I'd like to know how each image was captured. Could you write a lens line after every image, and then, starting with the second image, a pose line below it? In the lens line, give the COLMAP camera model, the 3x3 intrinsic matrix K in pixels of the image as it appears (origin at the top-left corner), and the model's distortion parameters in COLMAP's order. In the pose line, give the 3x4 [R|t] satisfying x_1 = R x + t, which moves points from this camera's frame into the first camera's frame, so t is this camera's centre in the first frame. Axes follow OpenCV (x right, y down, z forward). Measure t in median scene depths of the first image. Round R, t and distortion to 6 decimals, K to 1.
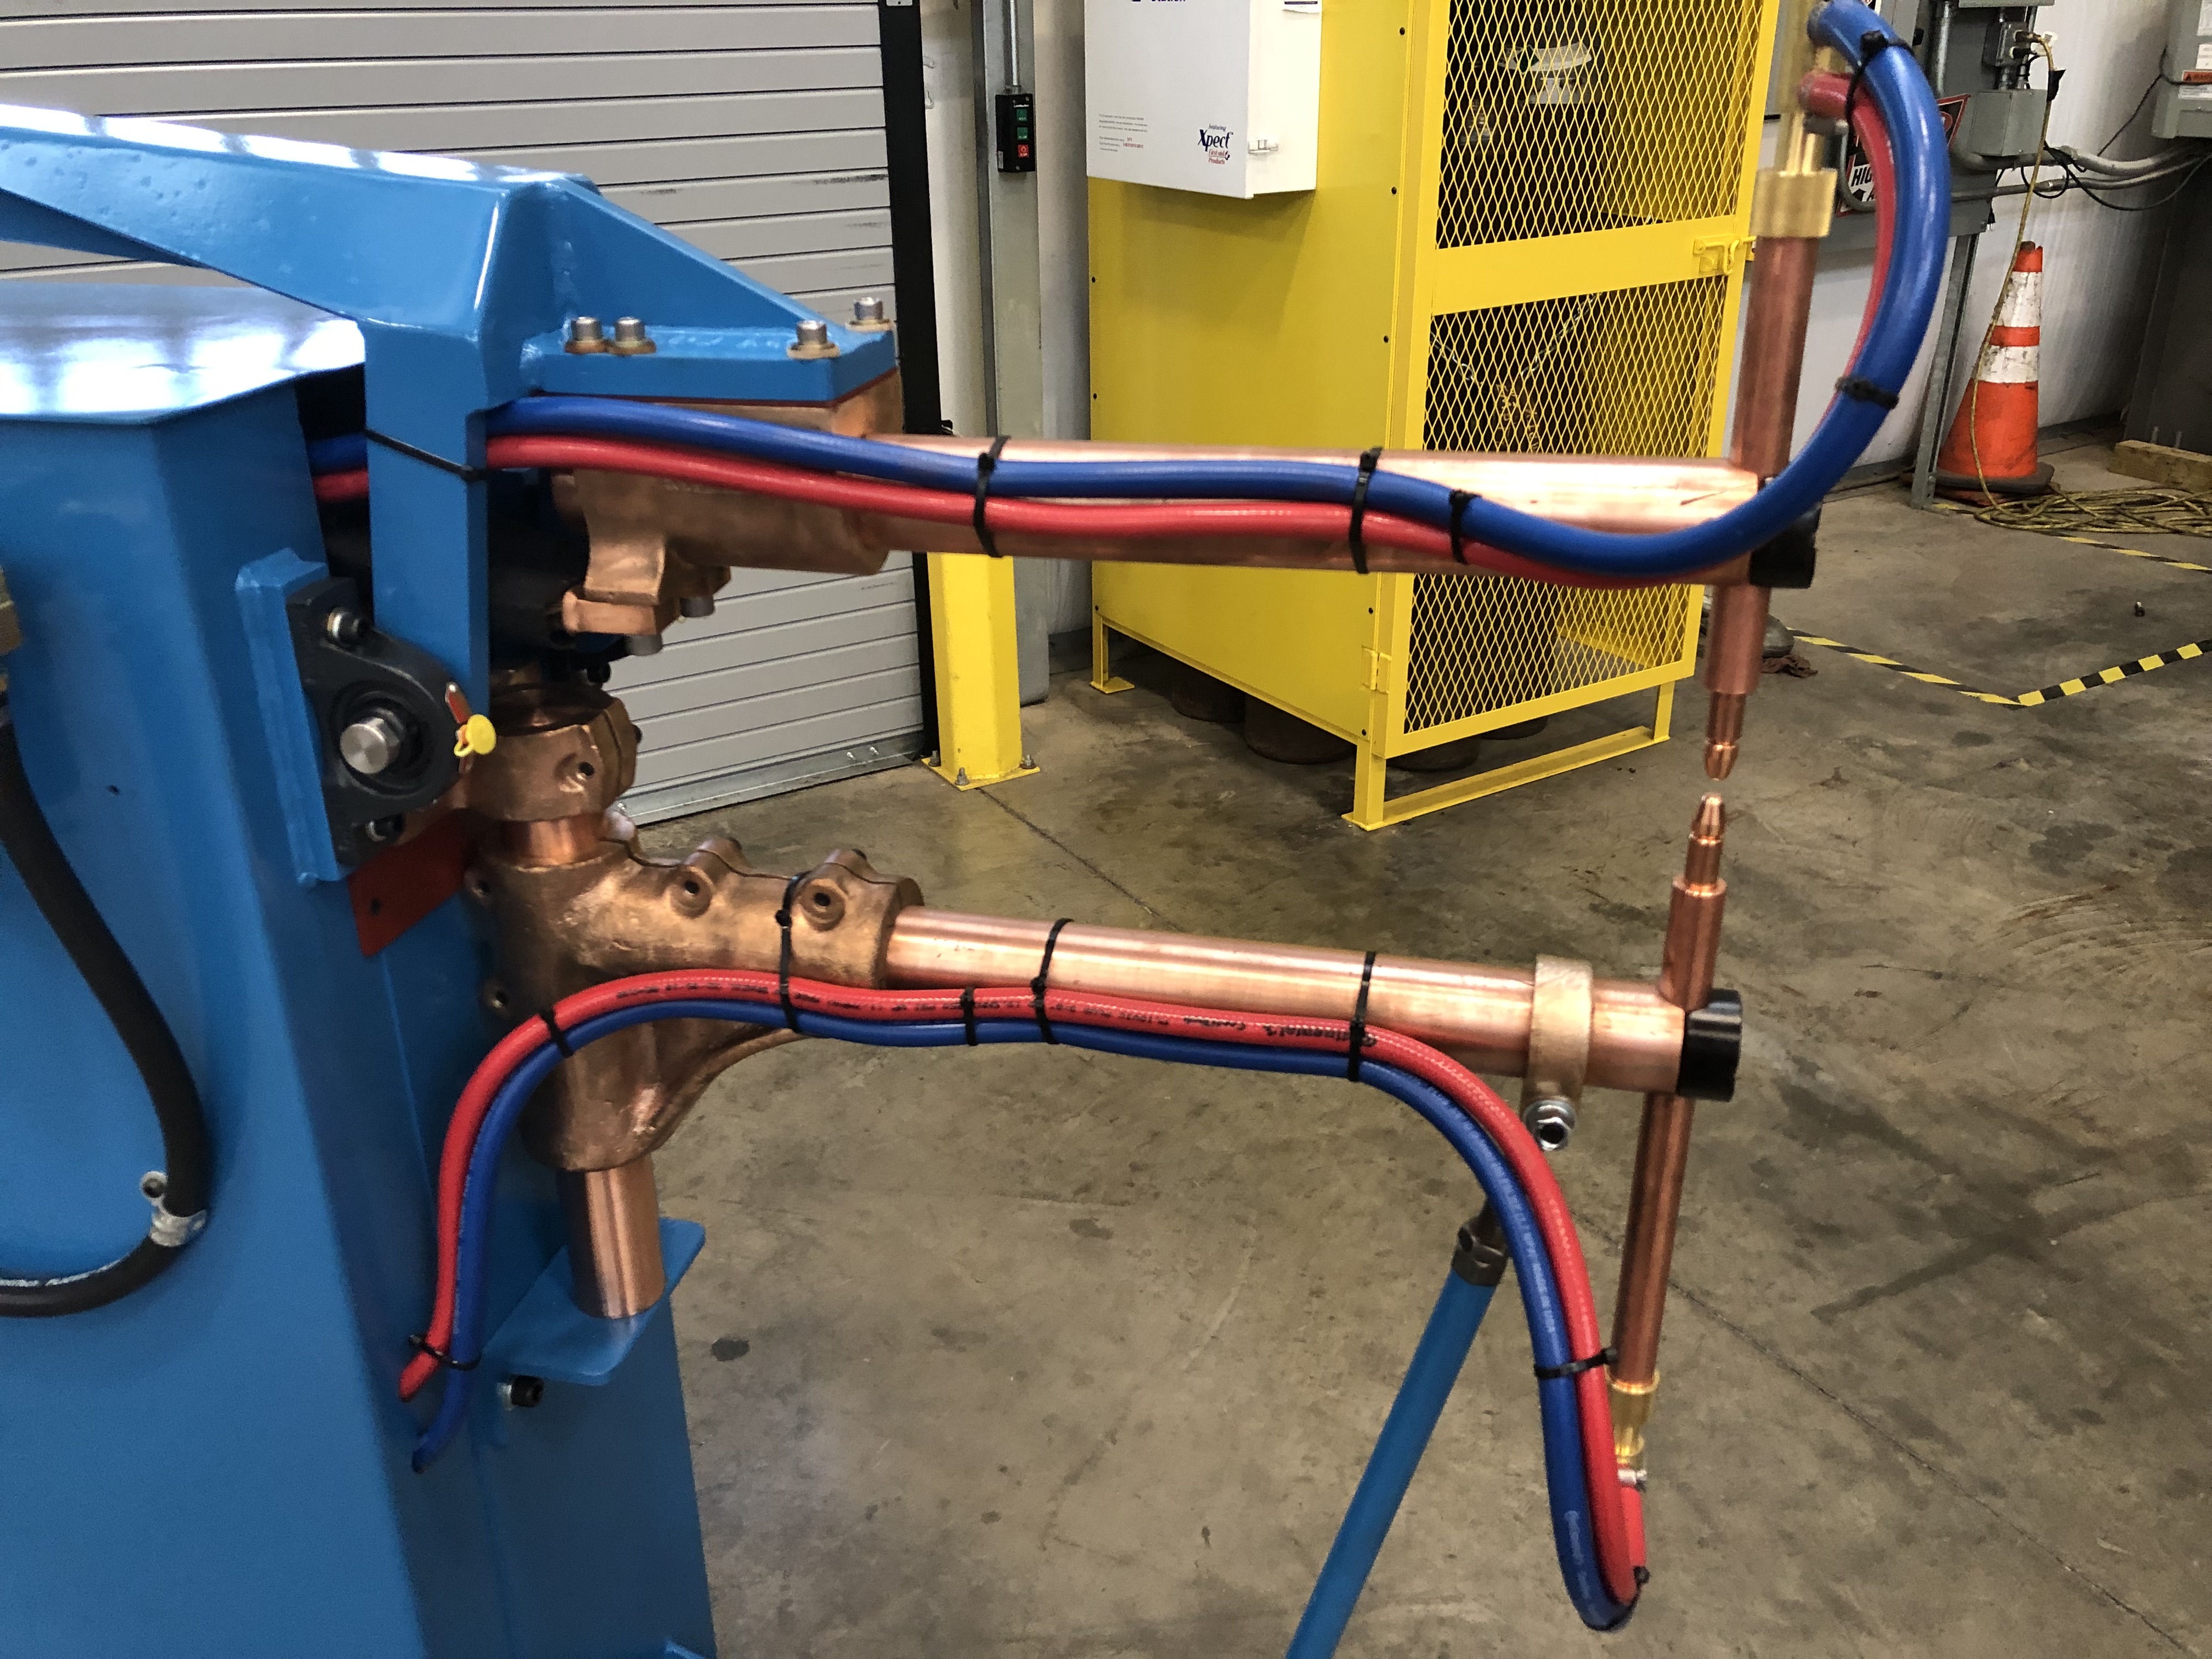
lens RADIAL K [[1834.7, 0, 1106.0], [0, 1834.7, 829.5], [0, 0, 1]] dist [0.039844, -0.002650]
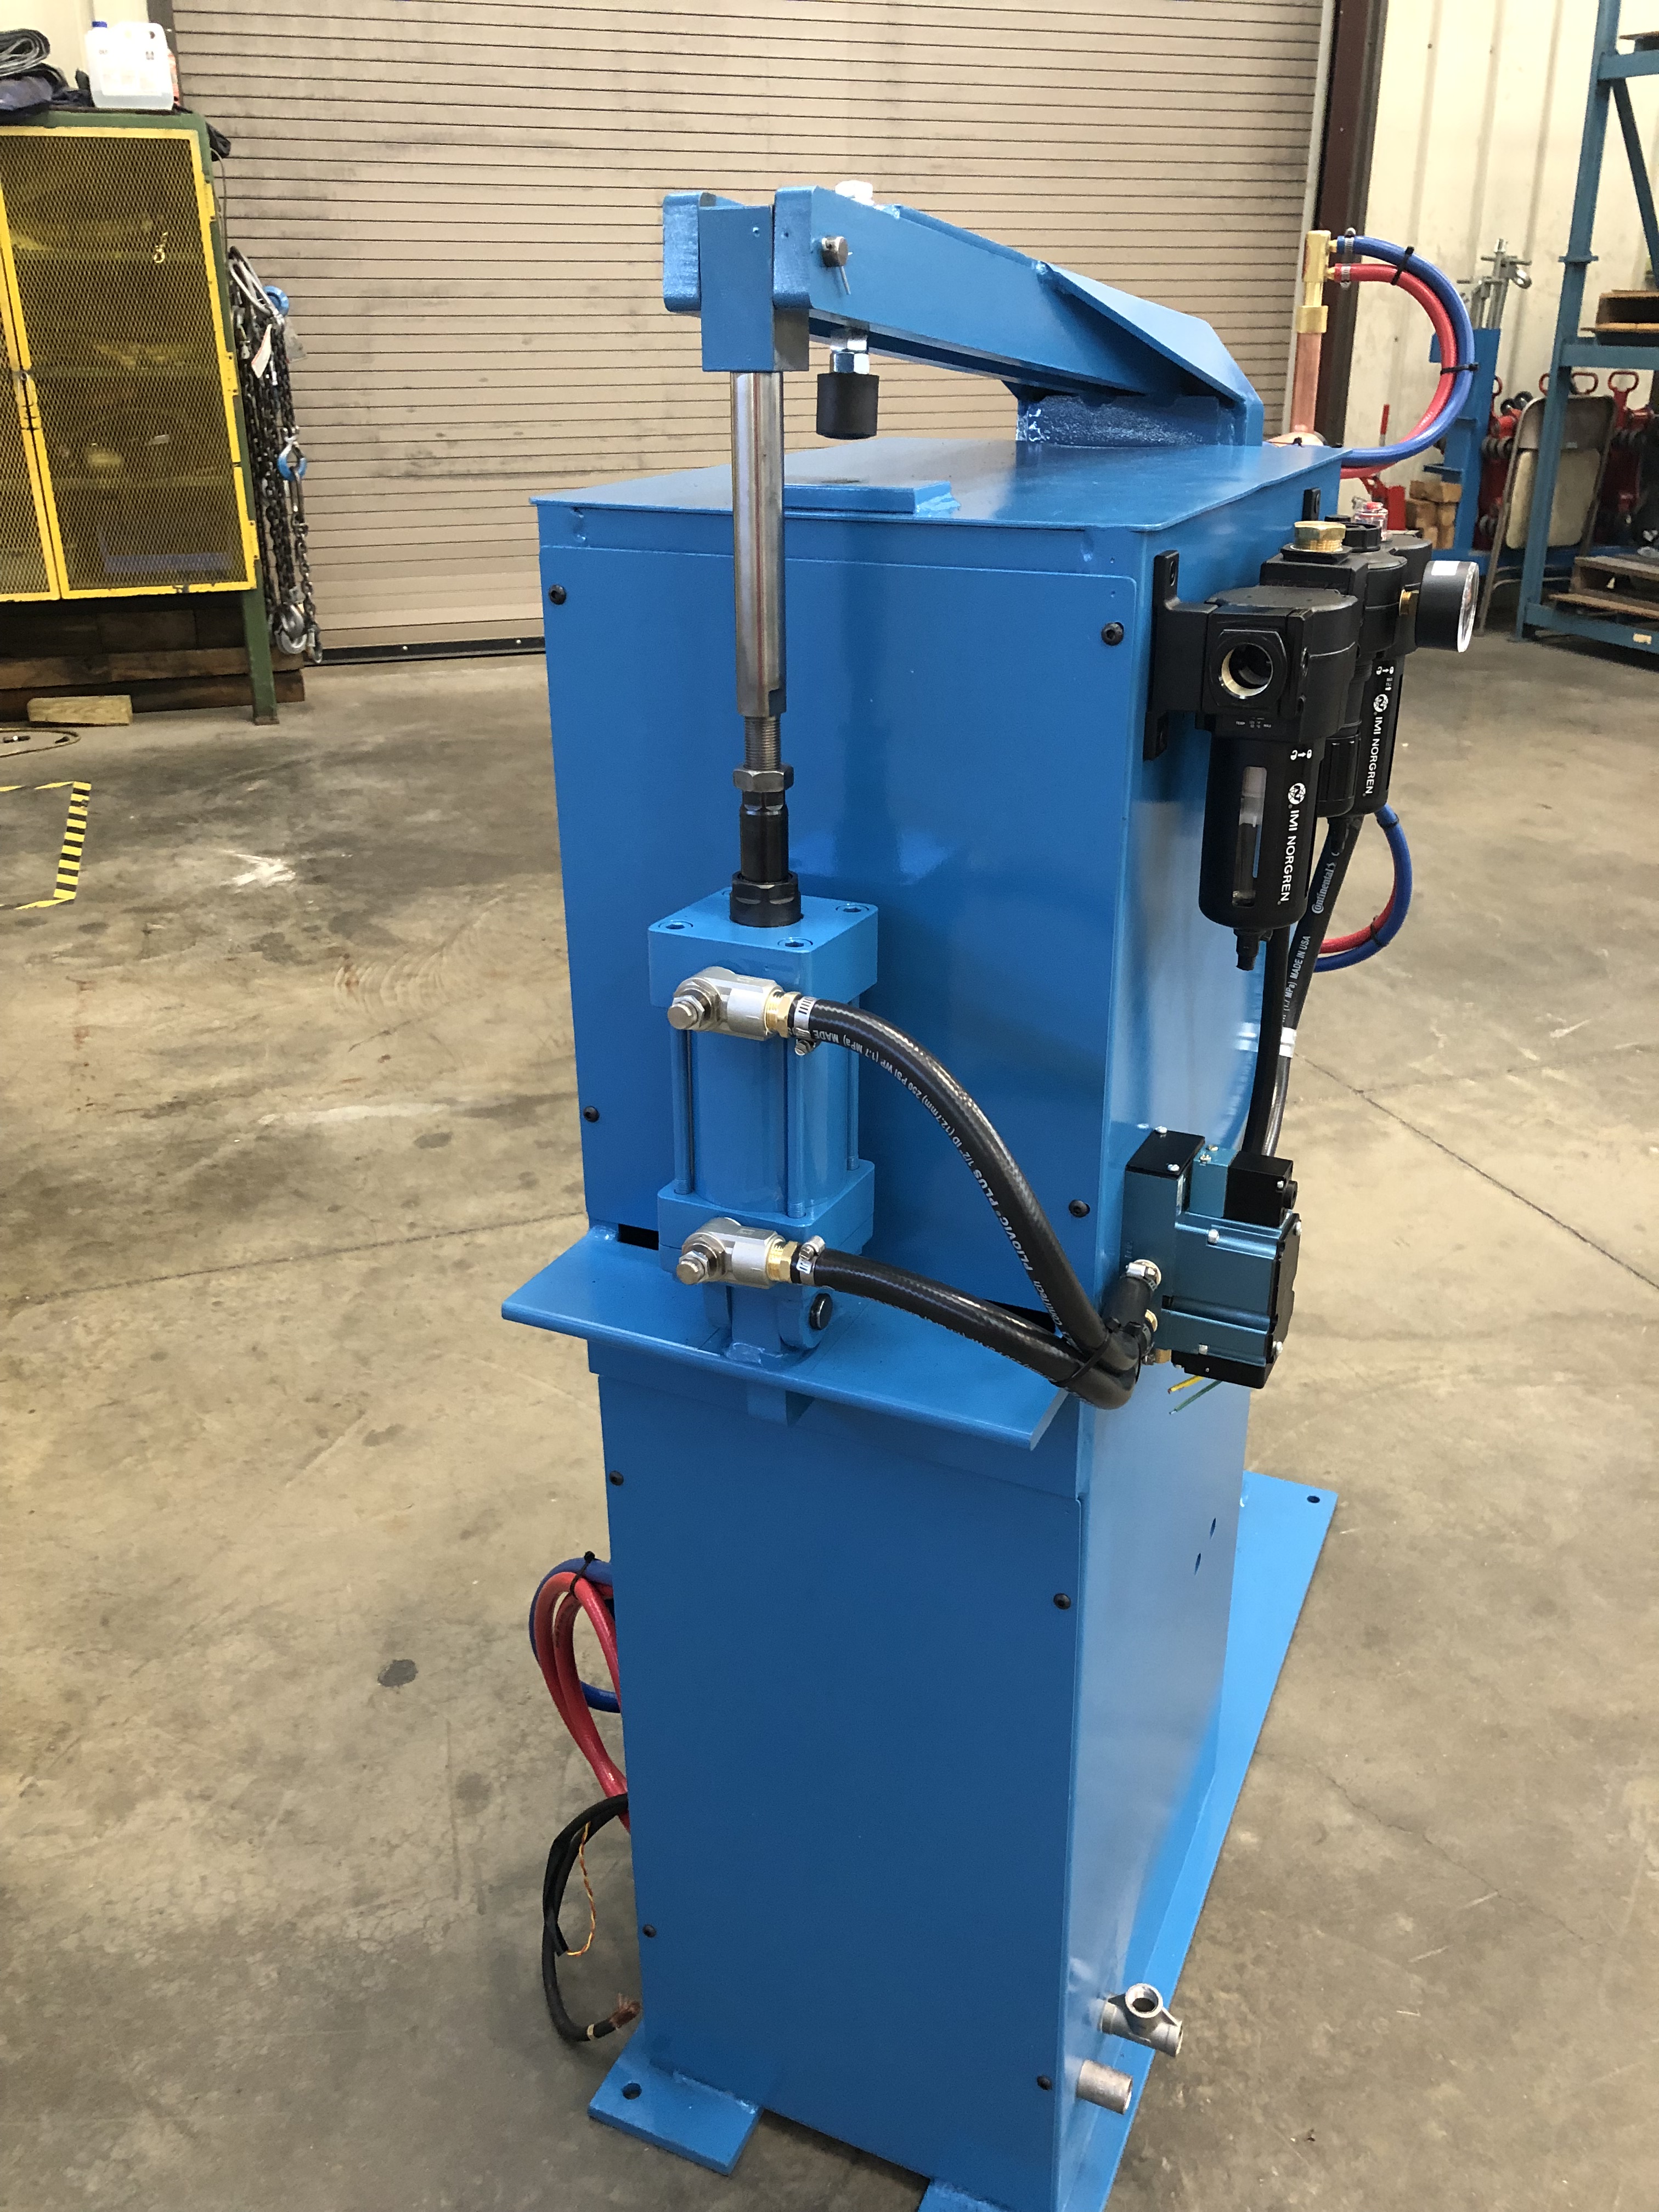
lens RADIAL K [[1834.7, 0, 852.2], [0, 1834.7, 1114.0], [0, 0, 1]] dist [0.039844, -0.002650]
pose [[0.208414, -0.387965, 0.897801, -0.609480], [0.410982, 0.867721, 0.279561, -0.090245], [-0.887500, 0.310716, 0.340292, 0.267575]]
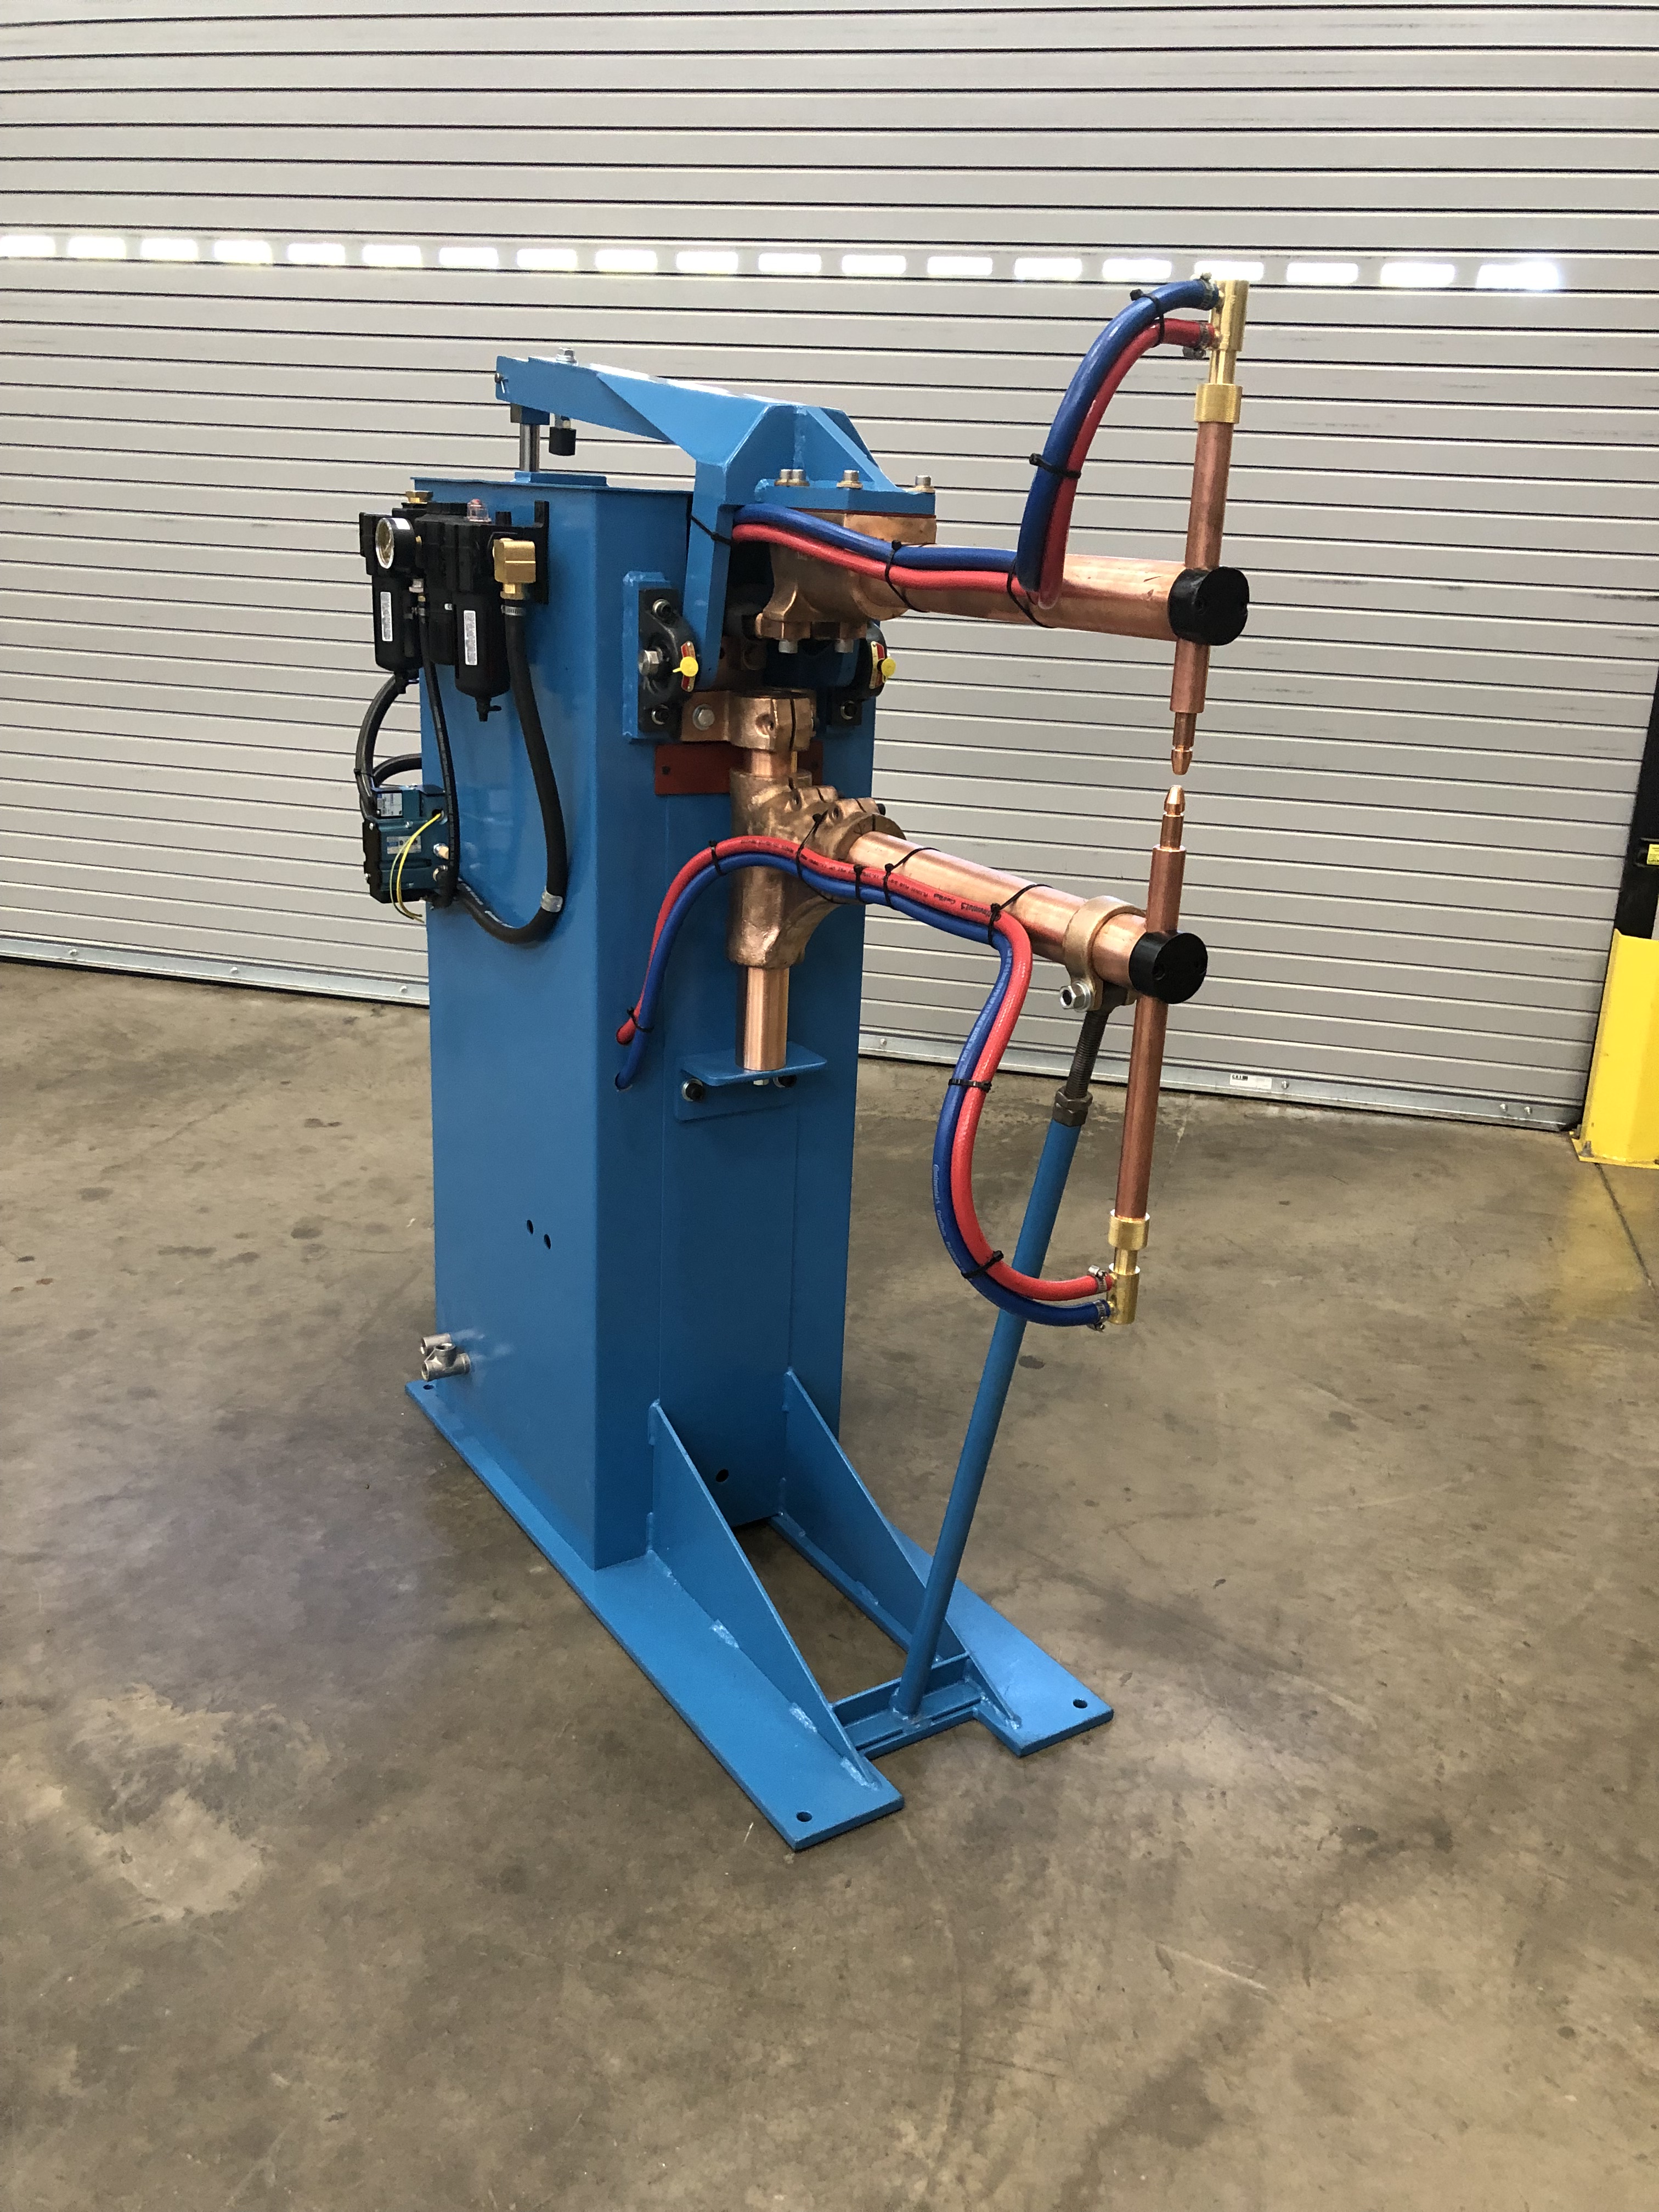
lens RADIAL K [[1834.7, 0, 852.2], [0, 1834.7, 1114.0], [0, 0, 1]] dist [0.039844, -0.002650]
pose [[0.703085, 0.271381, -0.657285, 0.366172], [-0.345406, 0.938282, 0.017926, 0.091510], [0.621584, 0.214427, 0.753429, -0.087717]]
